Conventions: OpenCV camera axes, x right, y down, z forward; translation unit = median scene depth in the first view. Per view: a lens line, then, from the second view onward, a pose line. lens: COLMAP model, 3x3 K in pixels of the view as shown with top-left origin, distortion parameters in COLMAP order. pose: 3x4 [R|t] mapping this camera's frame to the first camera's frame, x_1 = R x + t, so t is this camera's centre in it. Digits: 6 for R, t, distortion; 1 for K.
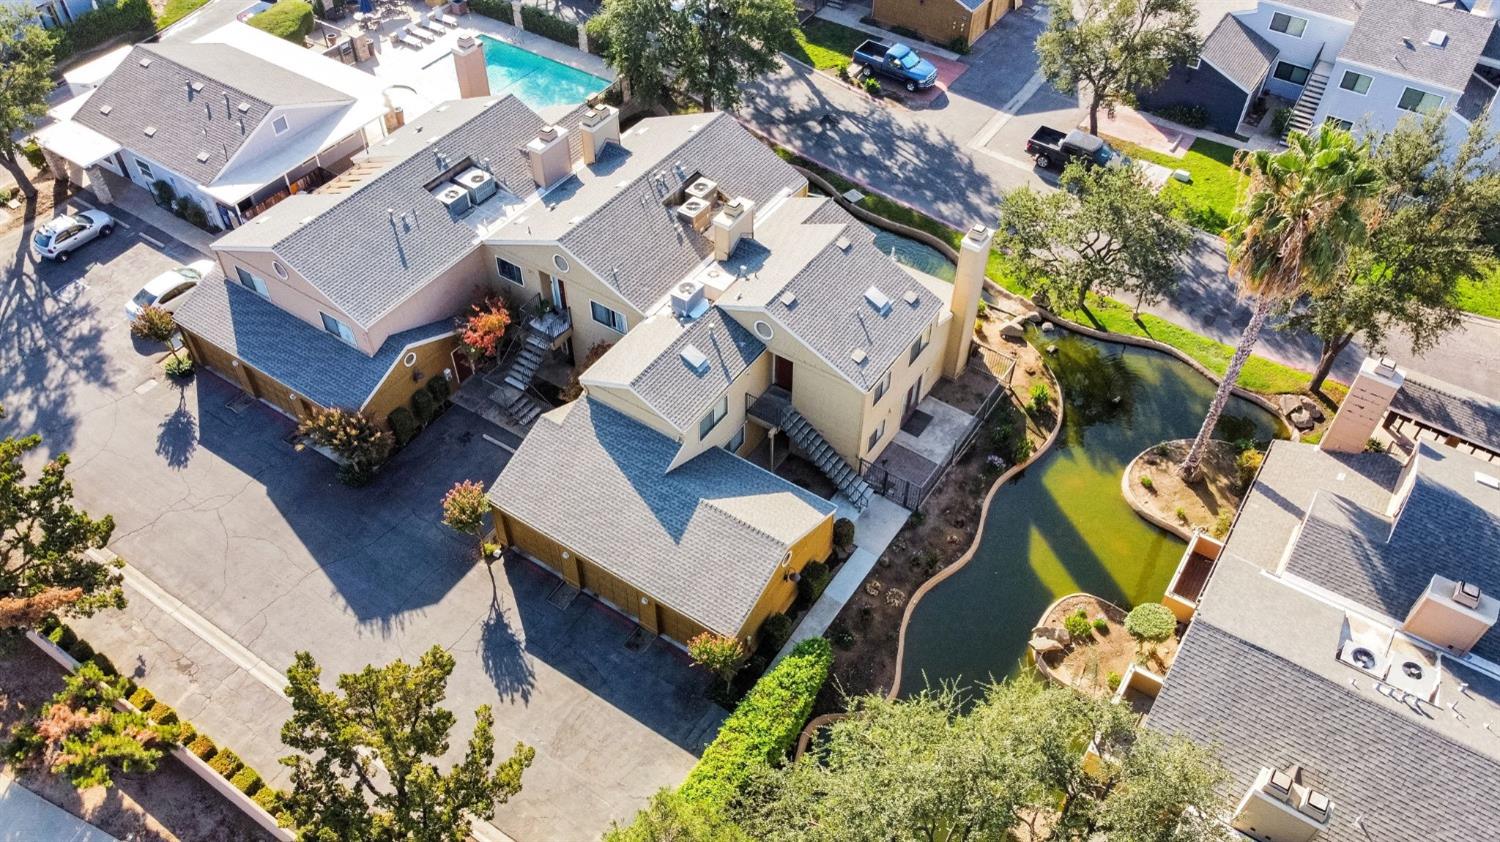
lens RADIAL K [[1149.8, 0, 747.6], [0, 1149.8, 403.6], [0, 0, 1]] dist [0.001630, -0.001816]
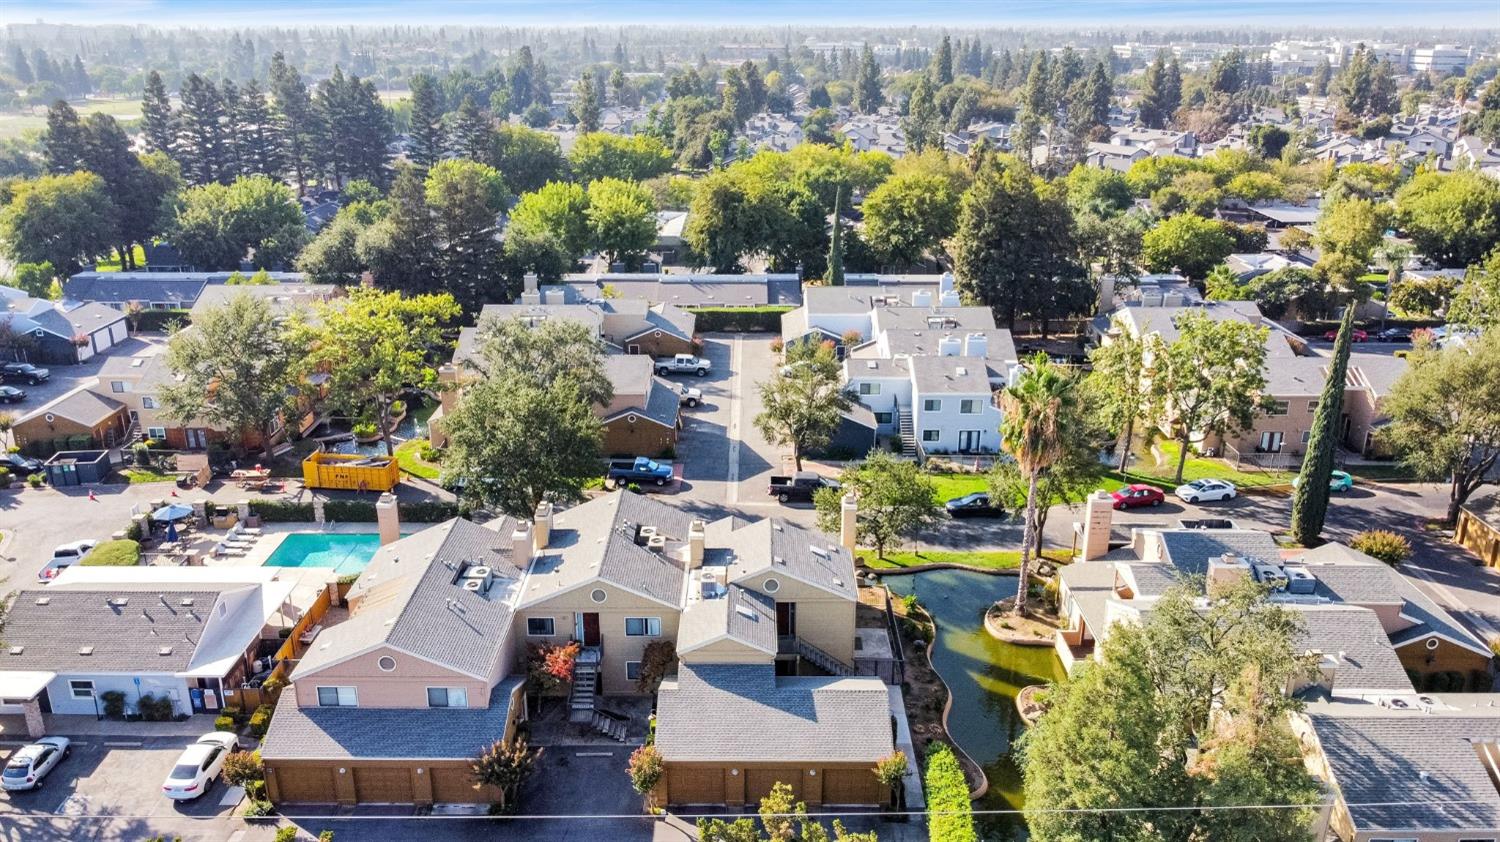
lens RADIAL K [[1132.2, 0, 750.0], [0, 1132.2, 421.0], [0, 0, 1]] dist [0.001133, 0.001675]
pose [[0.834586, -0.187760, 0.517892, -0.604669], [0.393101, 0.861602, -0.321112, 0.172750], [-0.385925, 0.471580, 0.792890, -0.155498]]
